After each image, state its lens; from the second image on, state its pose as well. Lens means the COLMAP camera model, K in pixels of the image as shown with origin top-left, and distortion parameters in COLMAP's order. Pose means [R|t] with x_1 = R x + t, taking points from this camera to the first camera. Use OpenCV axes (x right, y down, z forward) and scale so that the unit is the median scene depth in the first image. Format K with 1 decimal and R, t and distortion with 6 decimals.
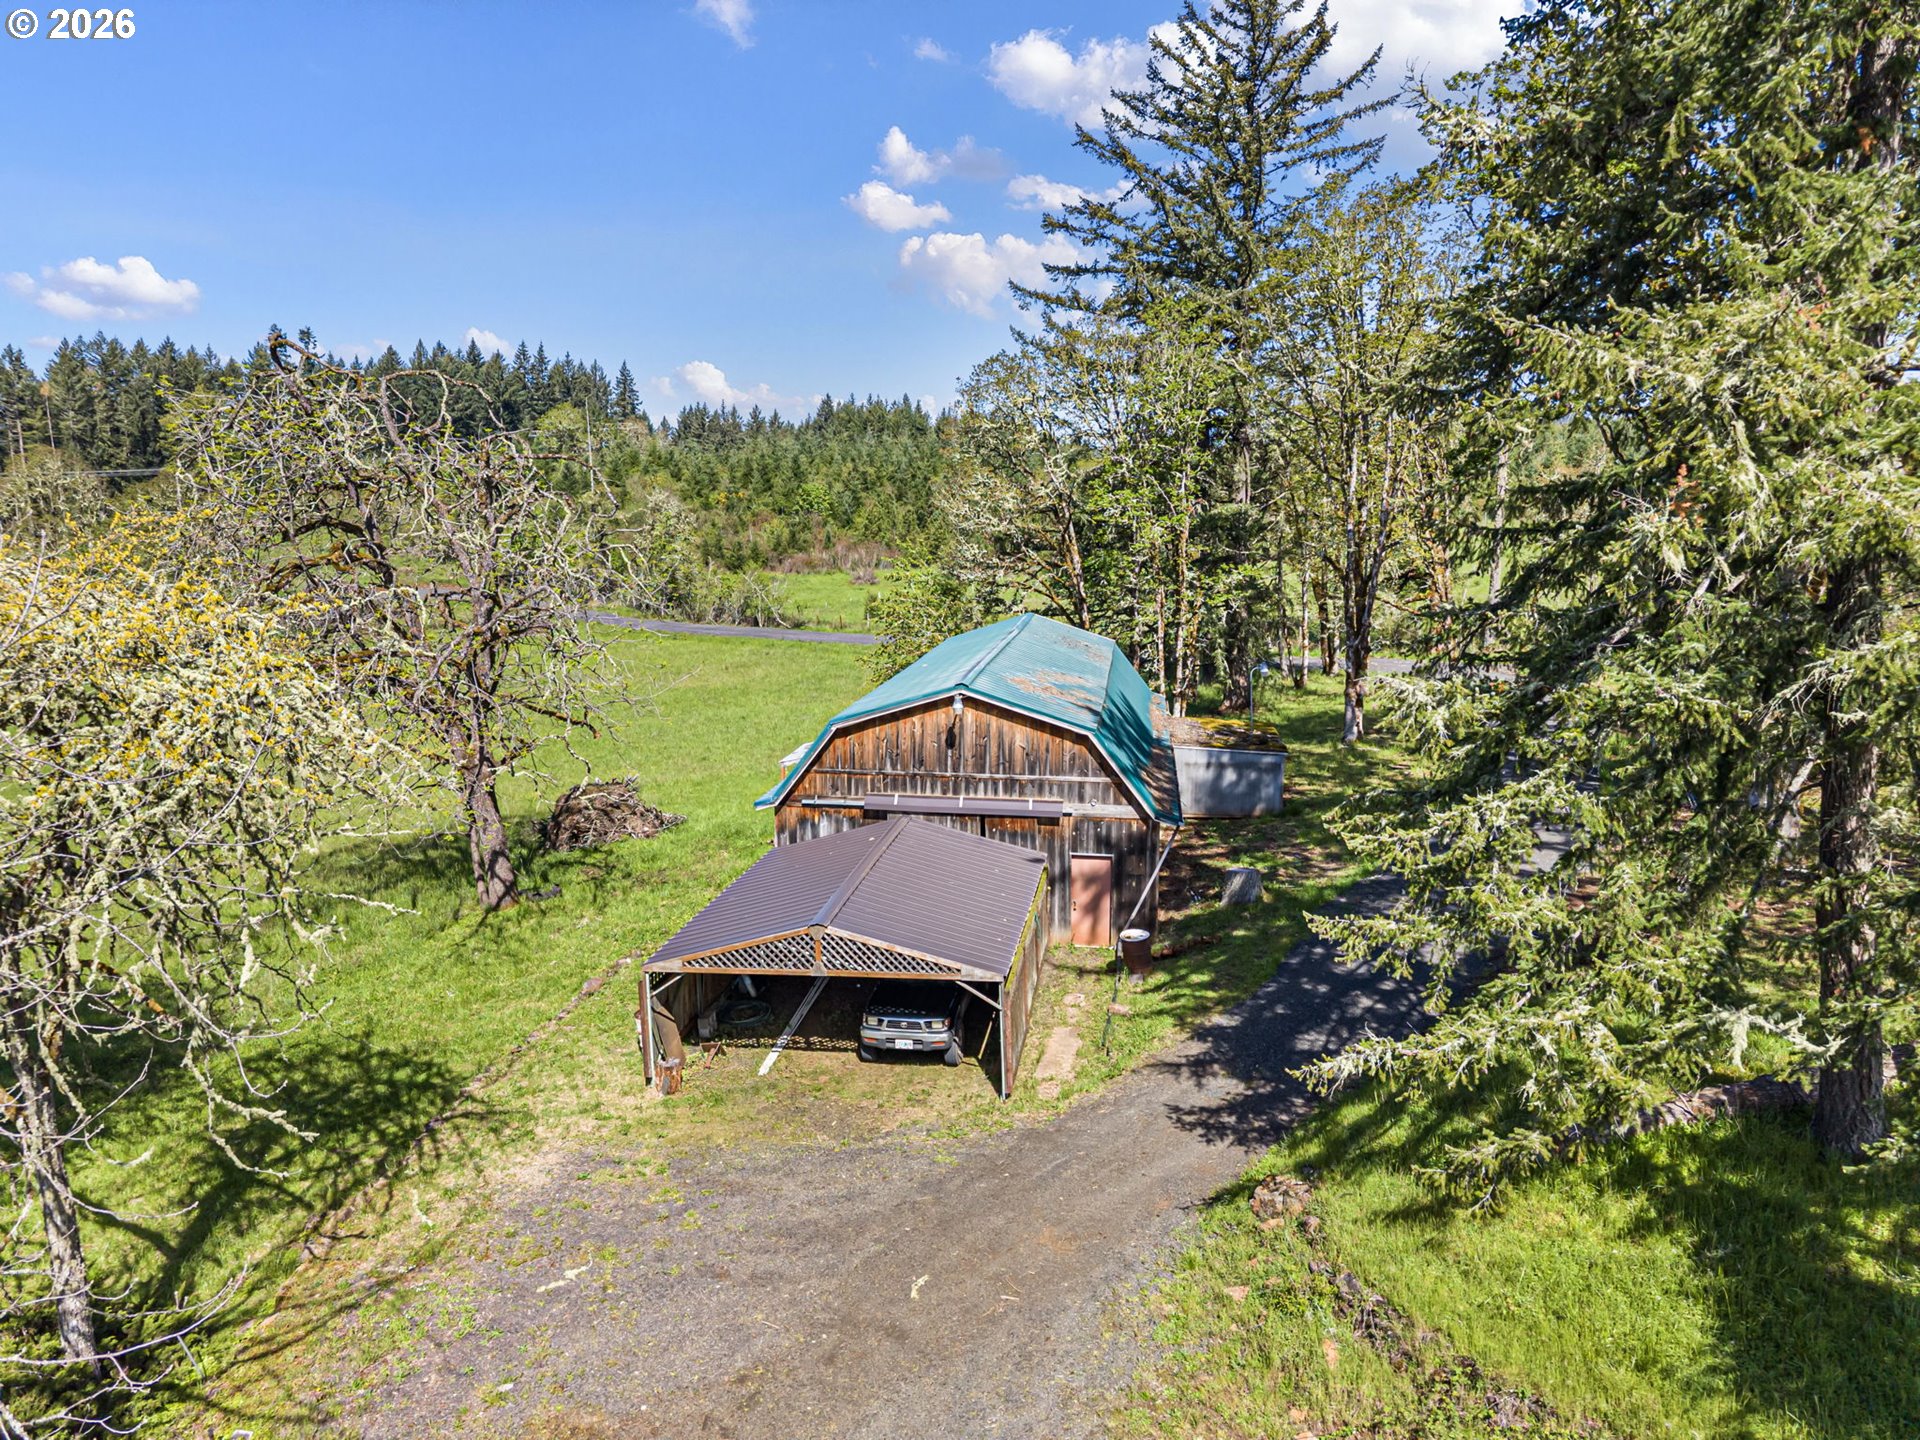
lens RADIAL K [[1304.6, 0, 951.2], [0, 1304.6, 707.3], [0, 0, 1]] dist [0.020637, -0.016395]
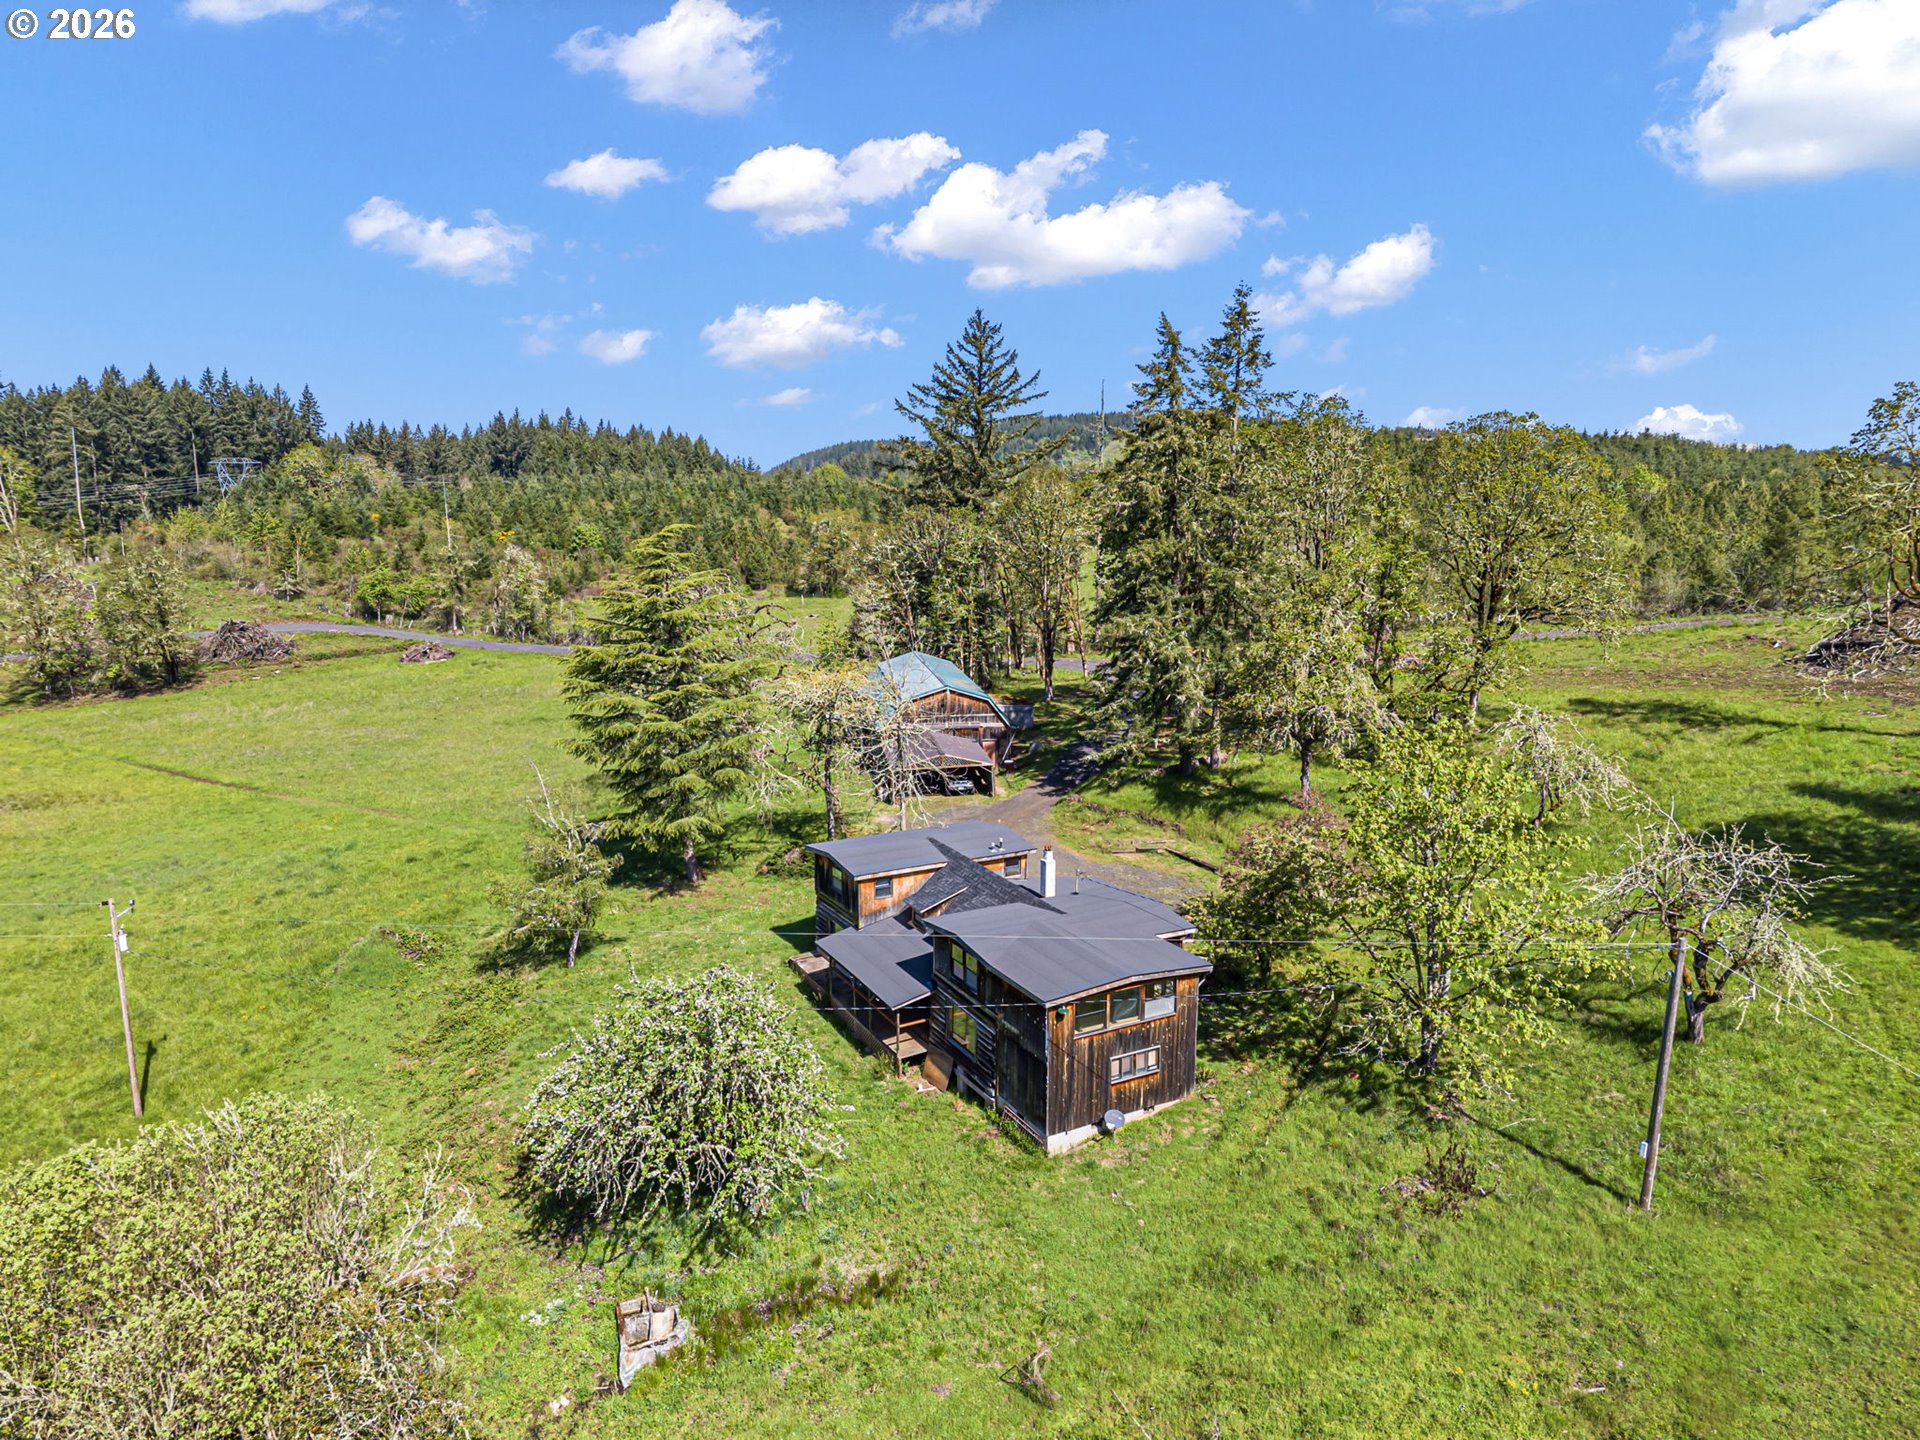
lens RADIAL K [[1304.6, 0, 972.4], [0, 1304.6, 724.5], [0, 0, 1]] dist [0.020637, -0.016395]
pose [[0.953166, -0.058820, 0.296673, -0.552501], [0.051181, 0.998129, 0.033455, -0.016817], [-0.298086, -0.016704, 0.954393, -1.257122]]
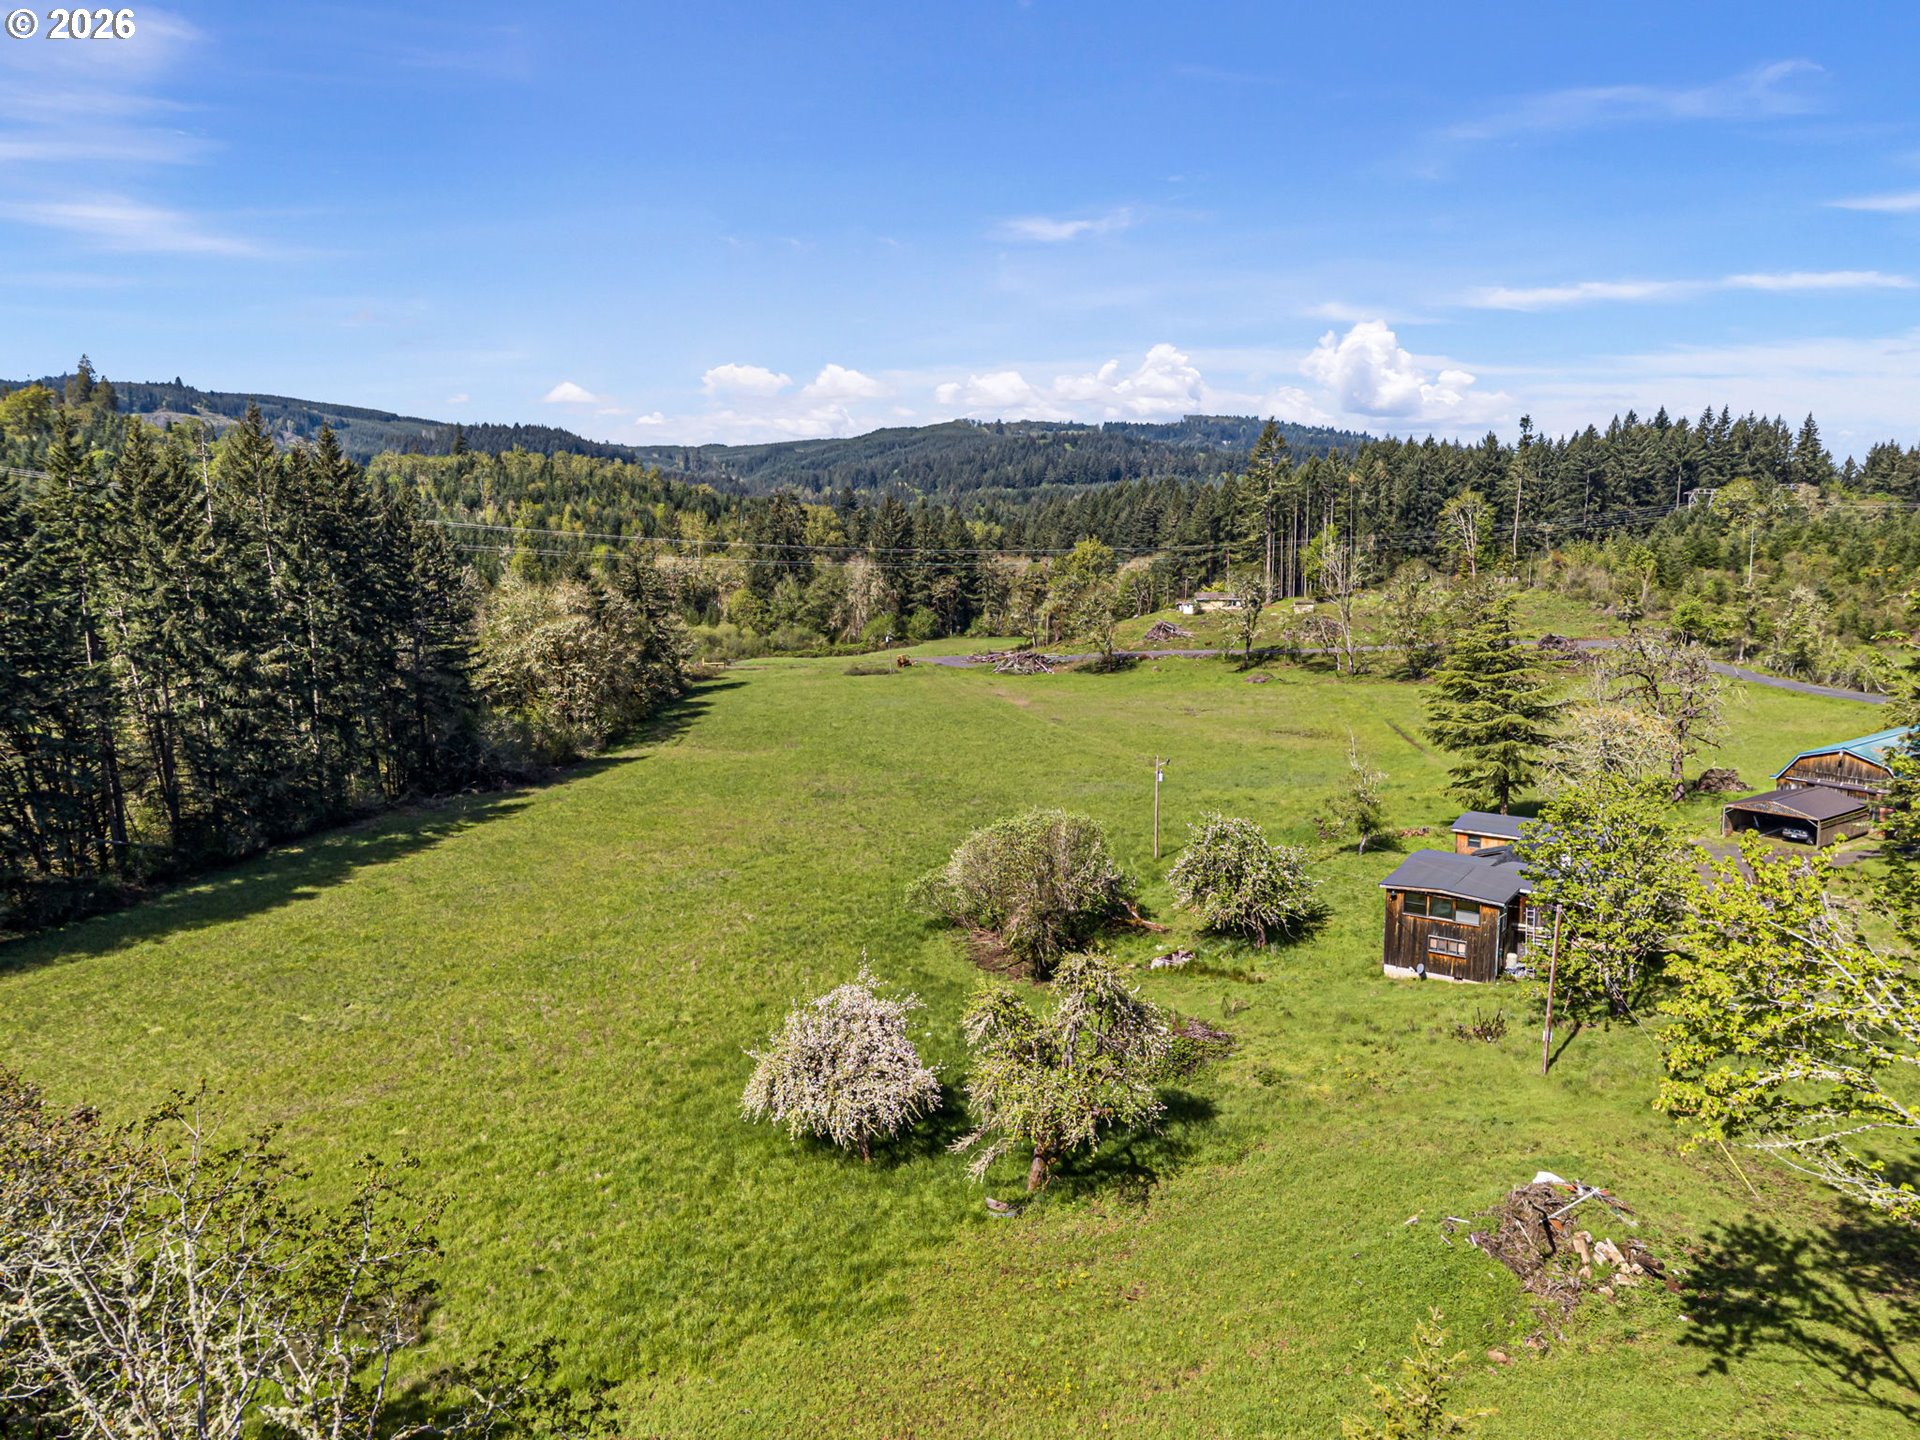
lens RADIAL K [[1304.6, 0, 958.7], [0, 1304.6, 748.1], [0, 0, 1]] dist [0.020637, -0.016395]
pose [[0.689937, 0.122480, -0.713432, 0.549654], [-0.098417, 0.992301, 0.075180, -0.030971], [0.717148, 0.018344, 0.696679, -1.936197]]
